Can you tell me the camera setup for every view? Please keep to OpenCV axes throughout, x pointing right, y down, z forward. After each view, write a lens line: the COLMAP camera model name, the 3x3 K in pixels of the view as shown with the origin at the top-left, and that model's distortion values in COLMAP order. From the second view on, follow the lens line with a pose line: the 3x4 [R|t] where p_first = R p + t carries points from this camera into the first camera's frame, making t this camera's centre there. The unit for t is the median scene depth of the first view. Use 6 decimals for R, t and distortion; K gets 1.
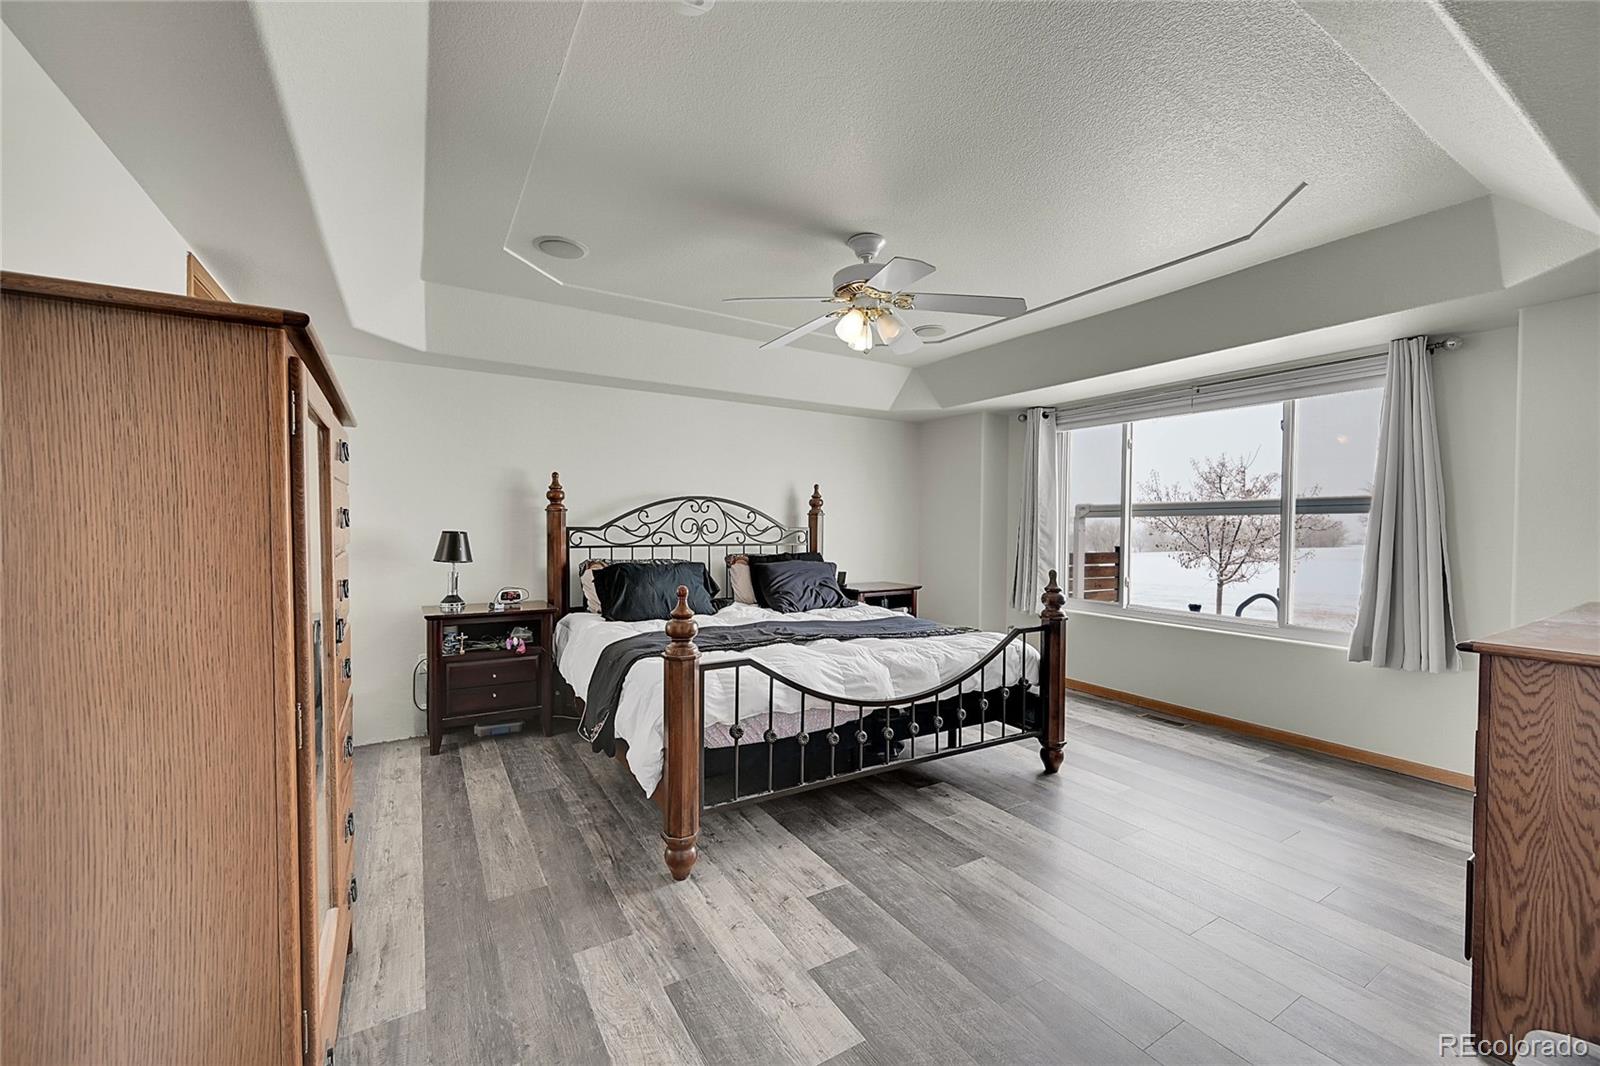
lens RADIAL K [[629.7, 0, 799.7], [0, 629.7, 535.5], [0, 0, 1]] dist [-0.002018, 0.000969]
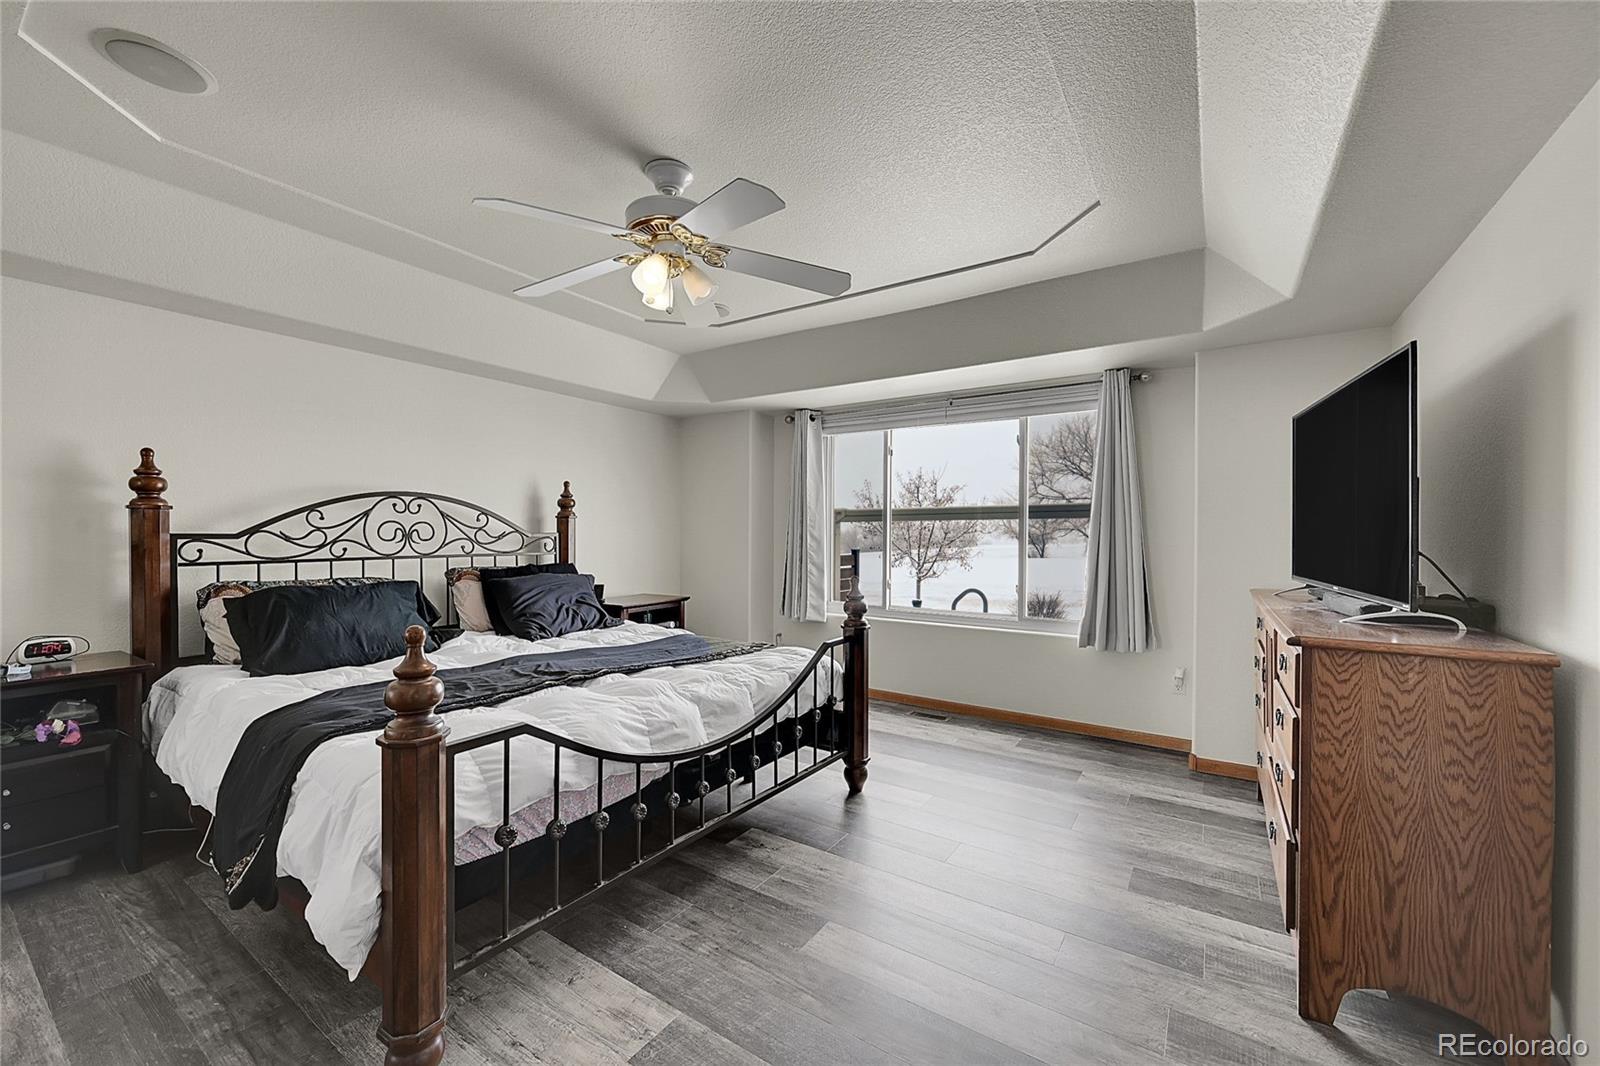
lens RADIAL K [[629.7, 0, 797.5], [0, 629.7, 535.6], [0, 0, 1]] dist [-0.002018, 0.000969]
pose [[0.909136, -0.006711, 0.416446, -0.070094], [0.010108, 0.999931, -0.005953, -0.001785], [-0.416378, 0.009621, 0.909141, 0.186704]]
